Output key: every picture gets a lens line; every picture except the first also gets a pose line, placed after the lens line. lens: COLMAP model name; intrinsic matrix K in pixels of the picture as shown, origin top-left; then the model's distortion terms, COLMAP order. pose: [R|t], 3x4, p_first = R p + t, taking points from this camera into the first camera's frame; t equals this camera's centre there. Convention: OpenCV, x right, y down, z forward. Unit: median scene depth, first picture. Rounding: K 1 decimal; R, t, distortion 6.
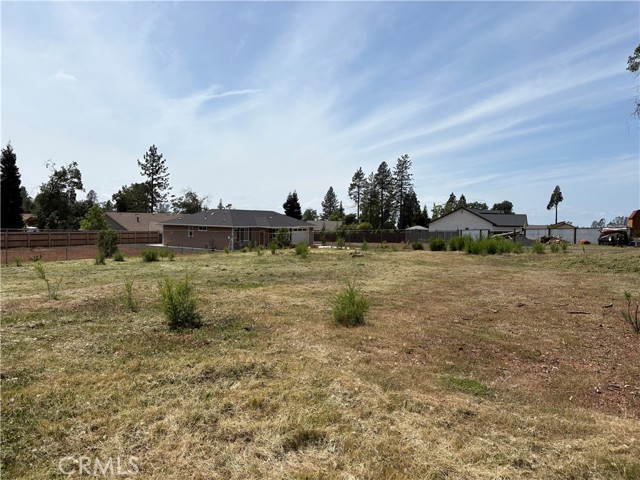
lens RADIAL K [[476.9, 0, 311.0], [0, 476.9, 245.9], [0, 0, 1]] dist [0.048559, -0.049990]
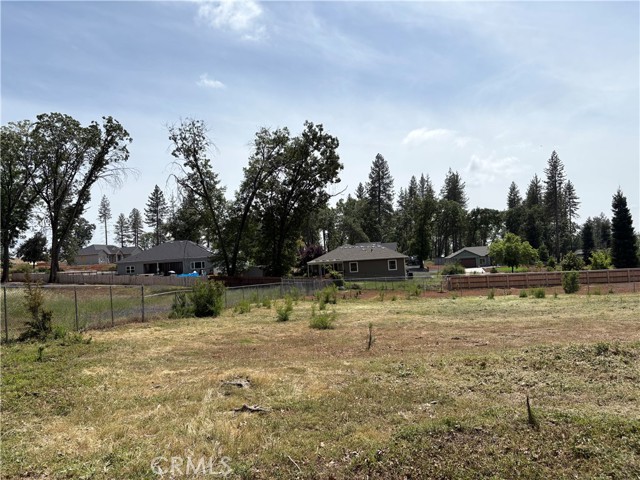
lens RADIAL K [[476.9, 0, 319.1], [0, 476.9, 239.7], [0, 0, 1]] dist [0.048559, -0.049990]
pose [[0.278586, -0.090216, -0.956165, 0.153170], [0.011477, 0.995820, -0.090614, -0.002983], [0.960343, 0.014269, 0.278457, 0.025307]]
